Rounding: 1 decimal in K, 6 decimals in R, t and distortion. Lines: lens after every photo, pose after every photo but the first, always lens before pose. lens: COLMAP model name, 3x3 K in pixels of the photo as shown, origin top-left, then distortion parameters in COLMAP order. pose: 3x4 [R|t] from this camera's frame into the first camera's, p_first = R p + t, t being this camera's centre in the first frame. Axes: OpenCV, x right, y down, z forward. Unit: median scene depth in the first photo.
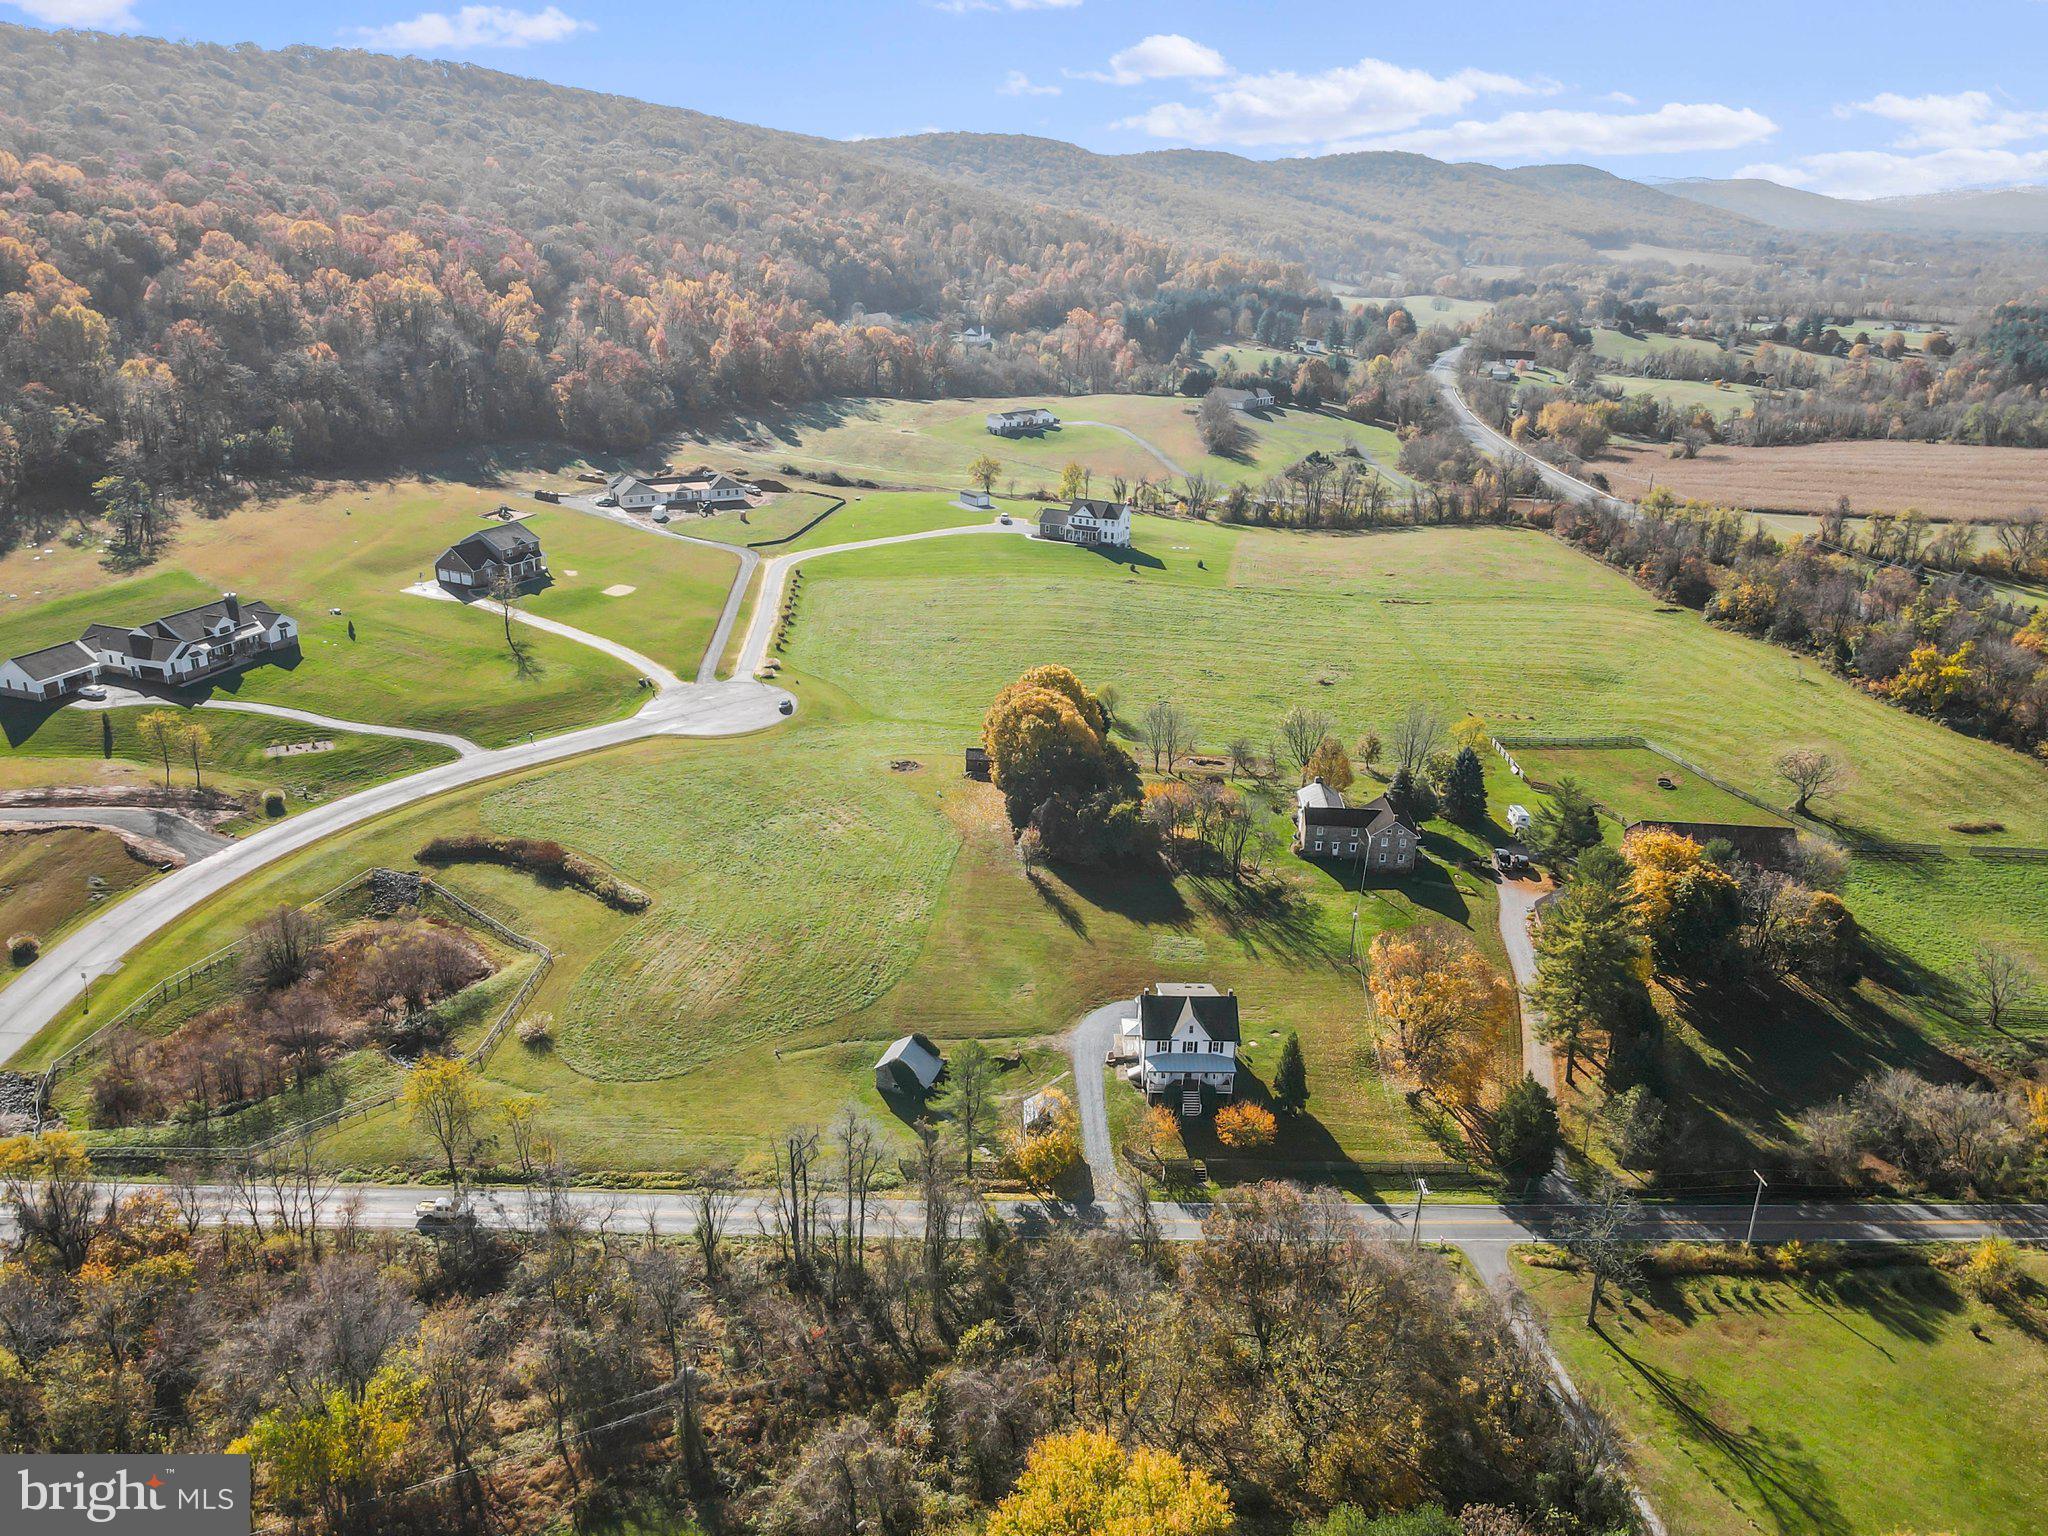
lens RADIAL K [[1500.7, 0, 1025.8], [0, 1500.7, 763.5], [0, 0, 1]] dist [-0.000960, 0.043422]
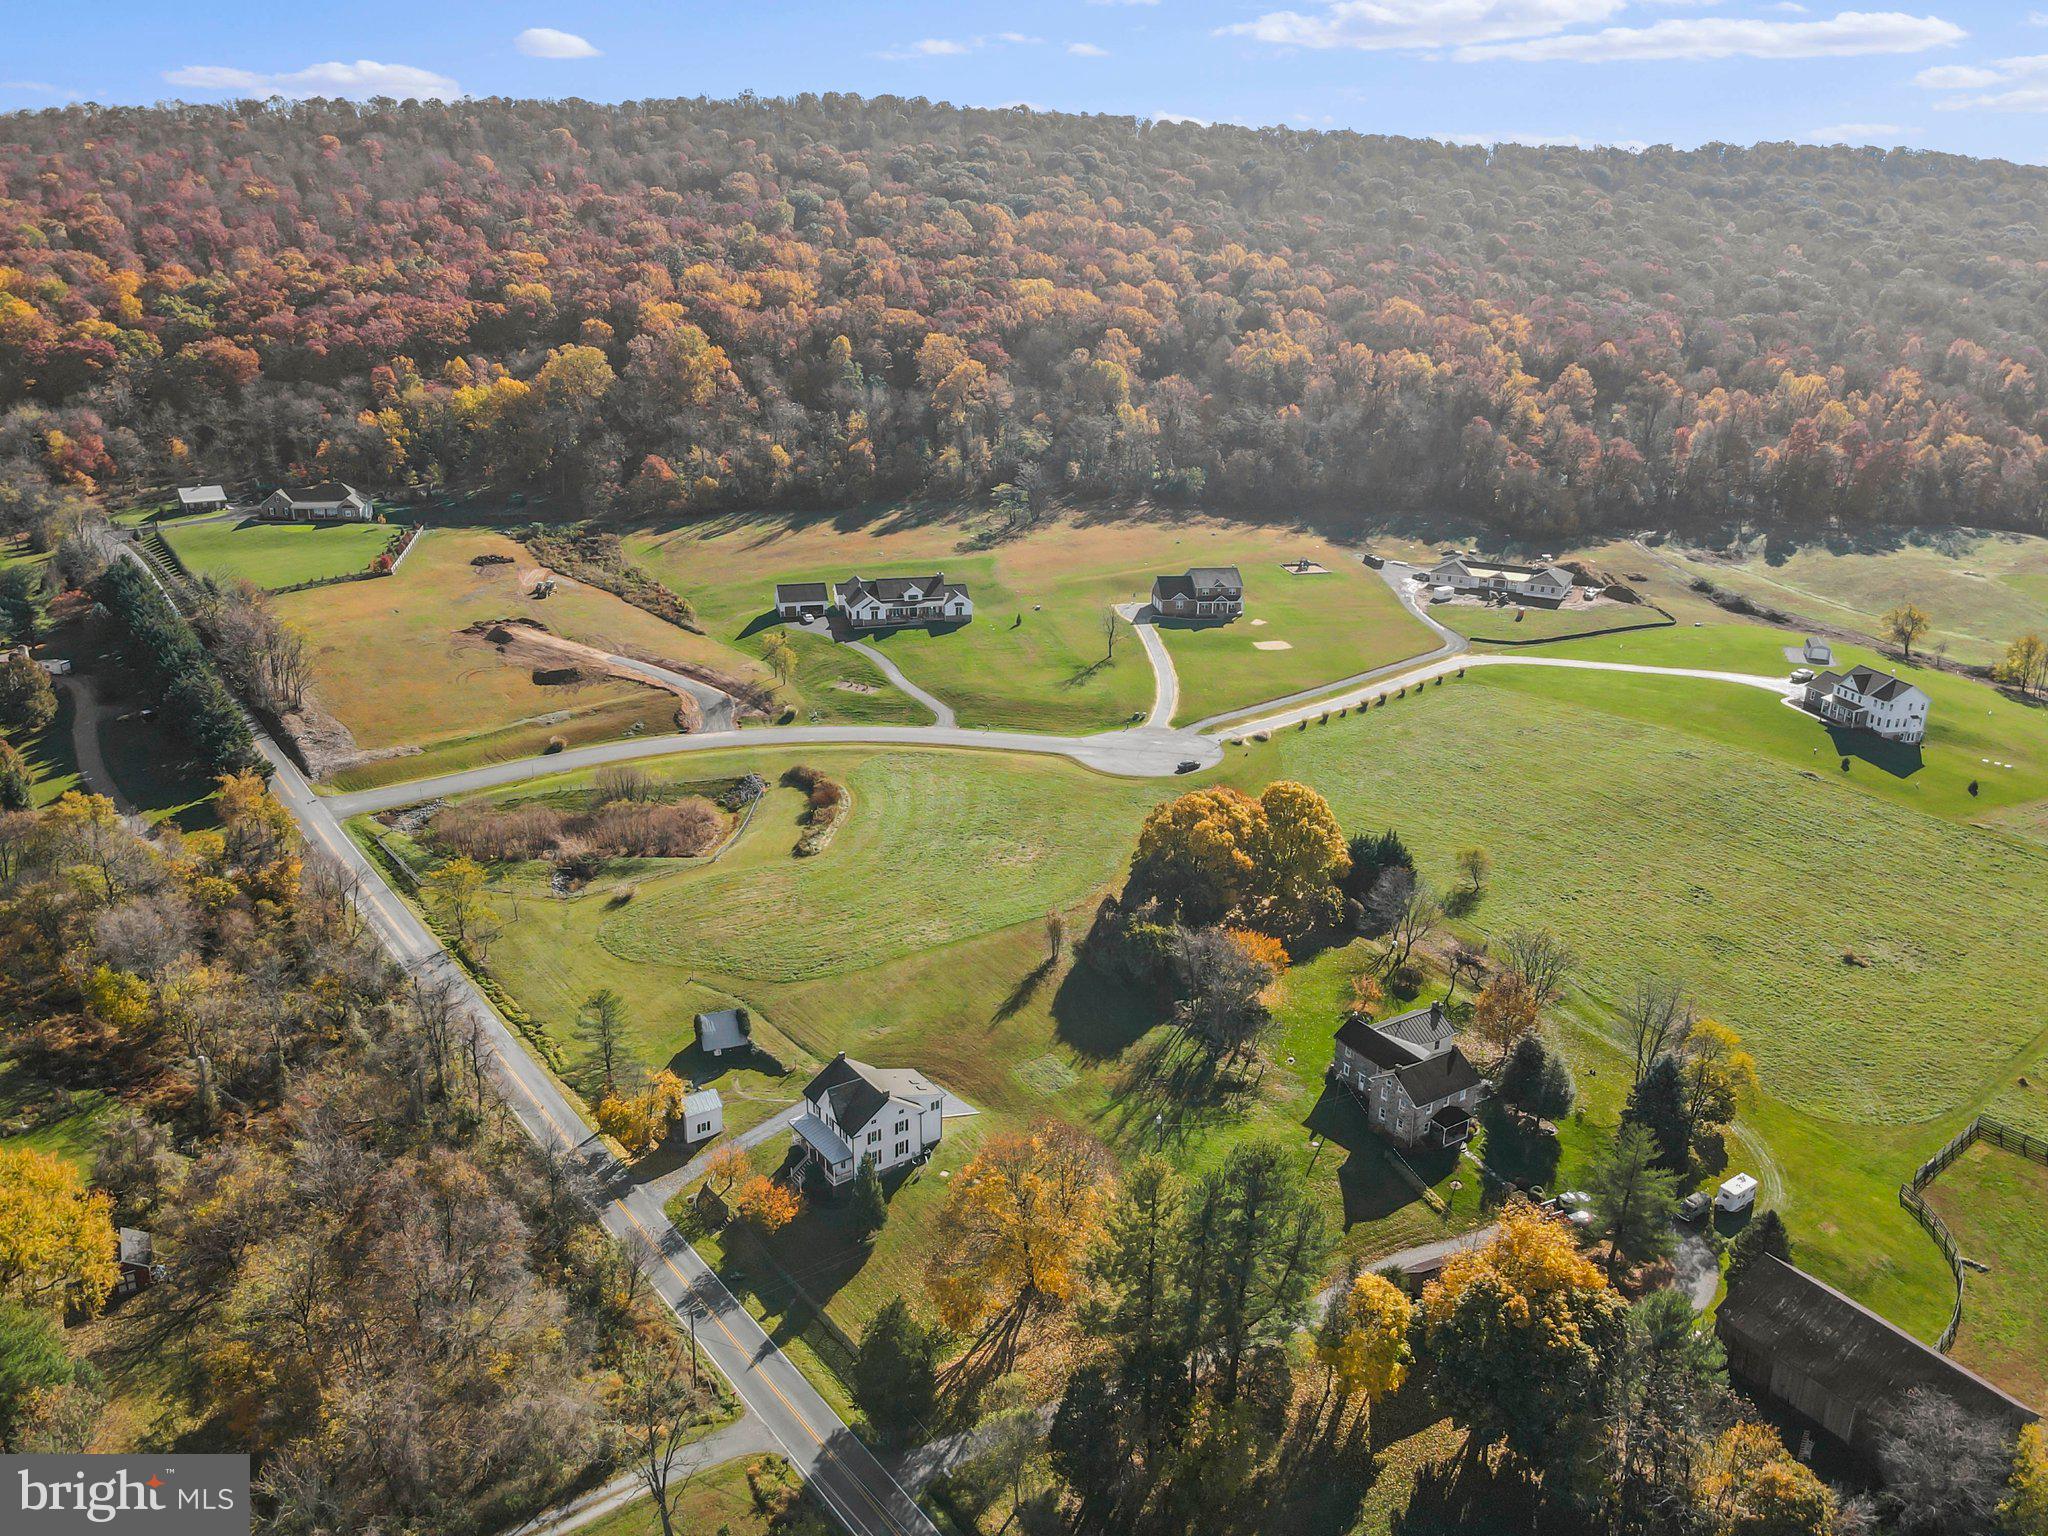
lens RADIAL K [[1500.7, 0, 1025.8], [0, 1500.7, 763.5], [0, 0, 1]] dist [-0.000960, 0.043422]
pose [[0.578744, 0.258379, -0.773495, 0.583487], [-0.301843, 0.948990, 0.091157, -0.104301], [0.757592, 0.180718, 0.627212, 0.301842]]
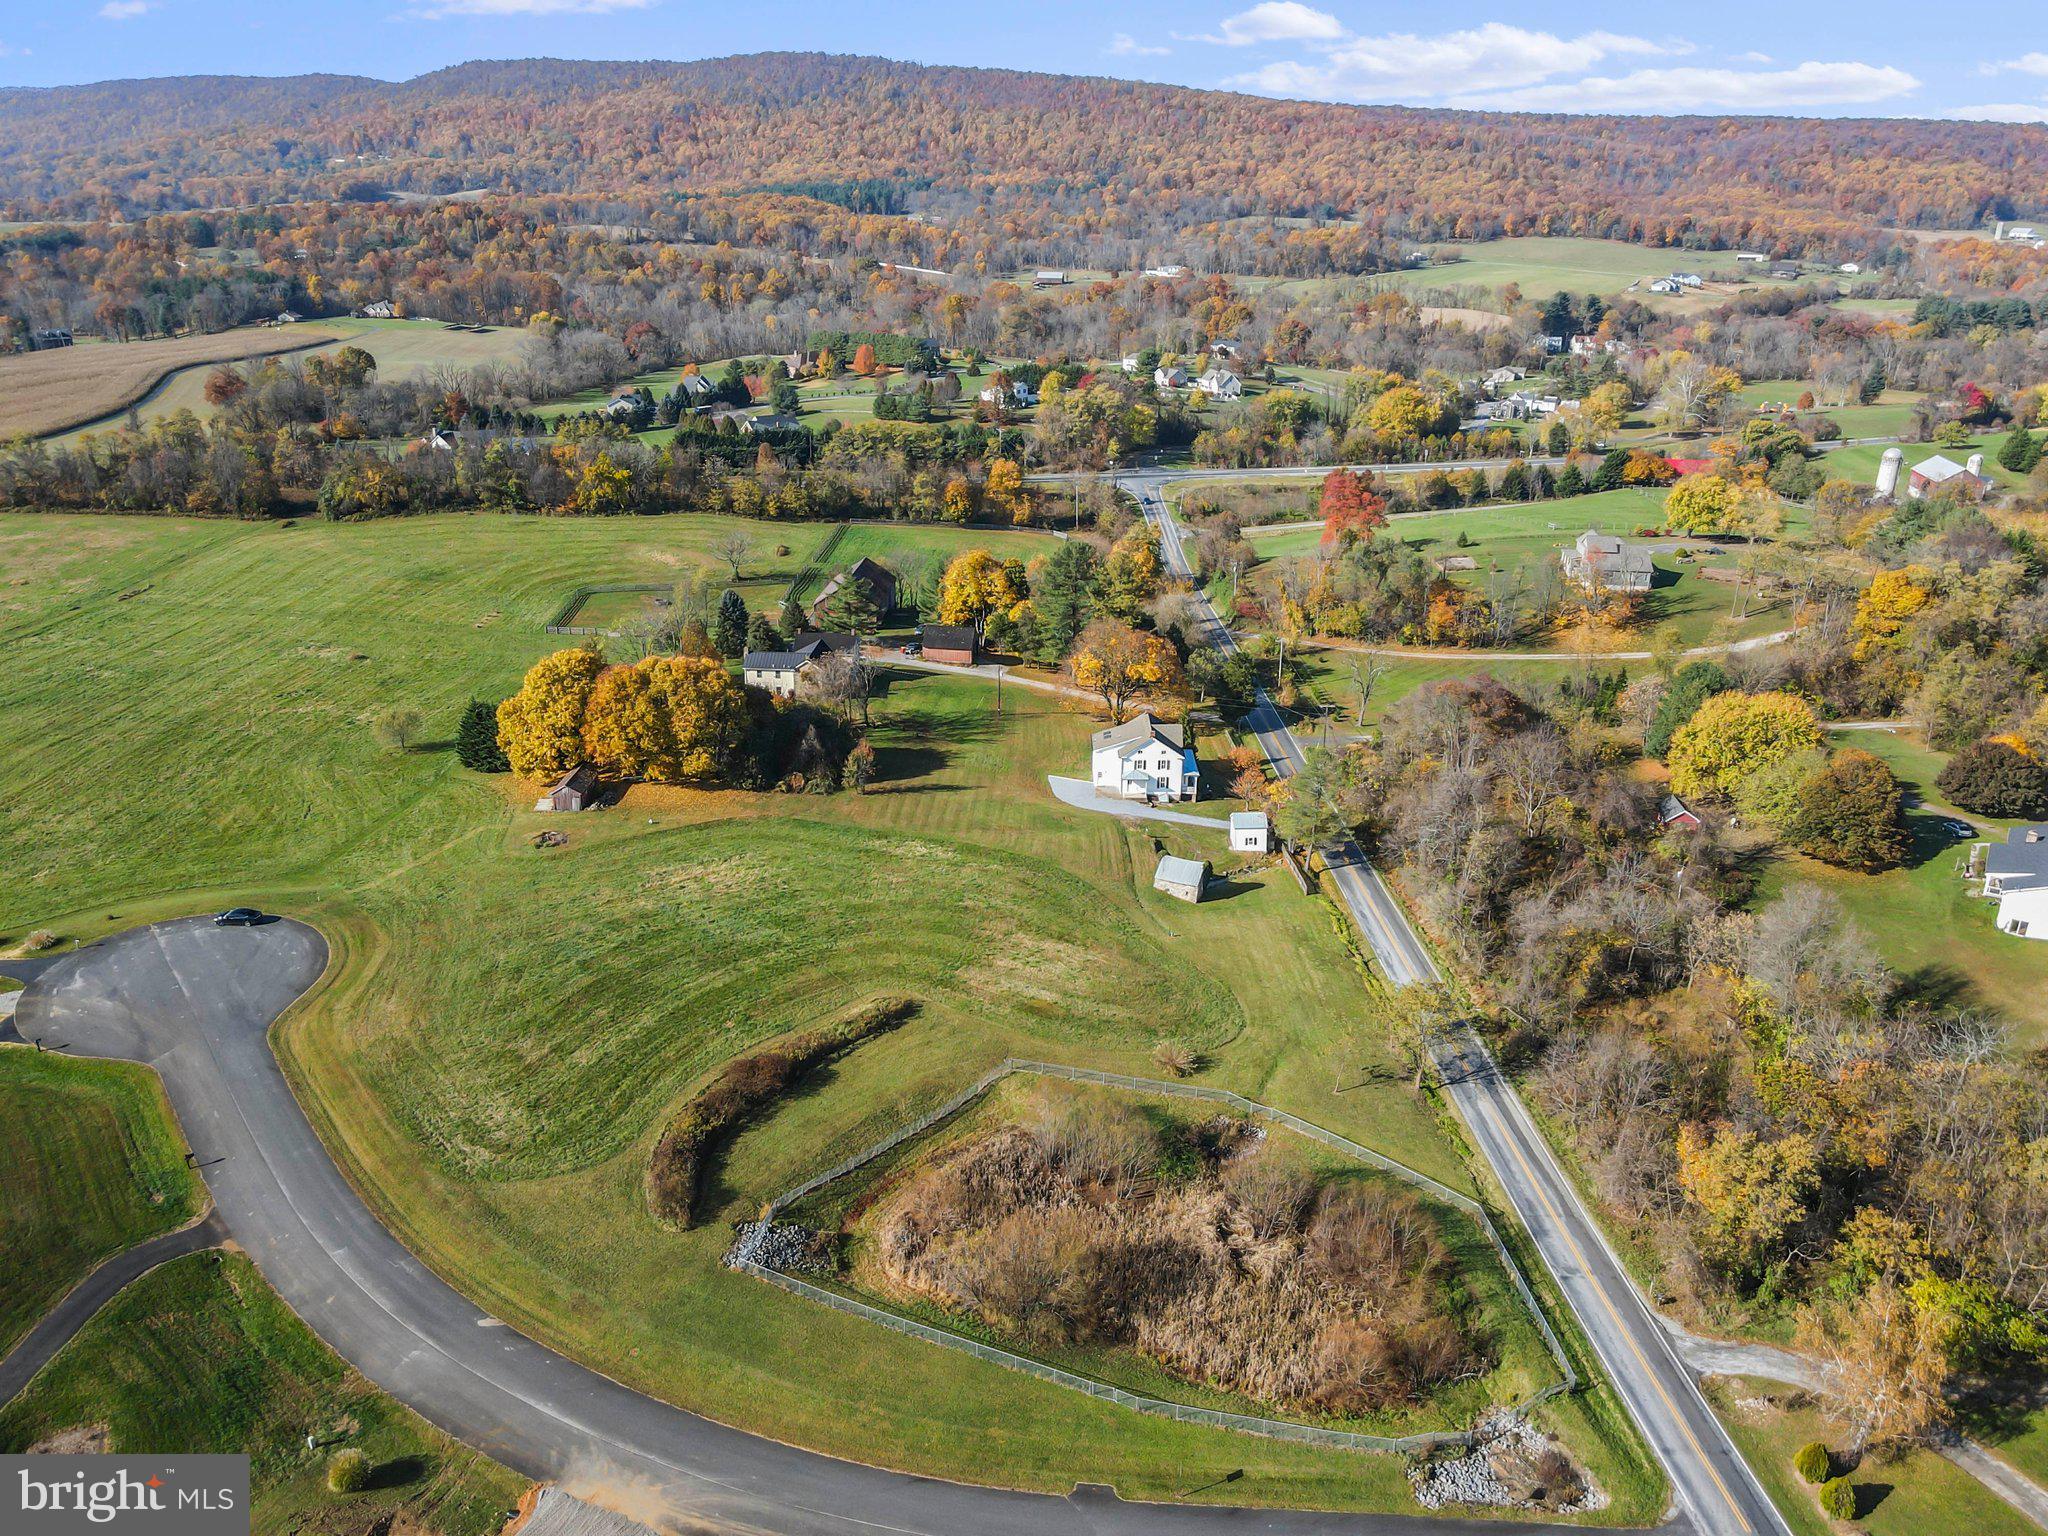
lens RADIAL K [[1500.7, 0, 1025.8], [0, 1500.7, 763.5], [0, 0, 1]] dist [-0.000960, 0.043422]
pose [[0.021202, -0.394231, 0.918767, -0.722479], [0.354482, 0.862234, 0.361793, -0.210234], [-0.934822, 0.318016, 0.158029, 0.619775]]
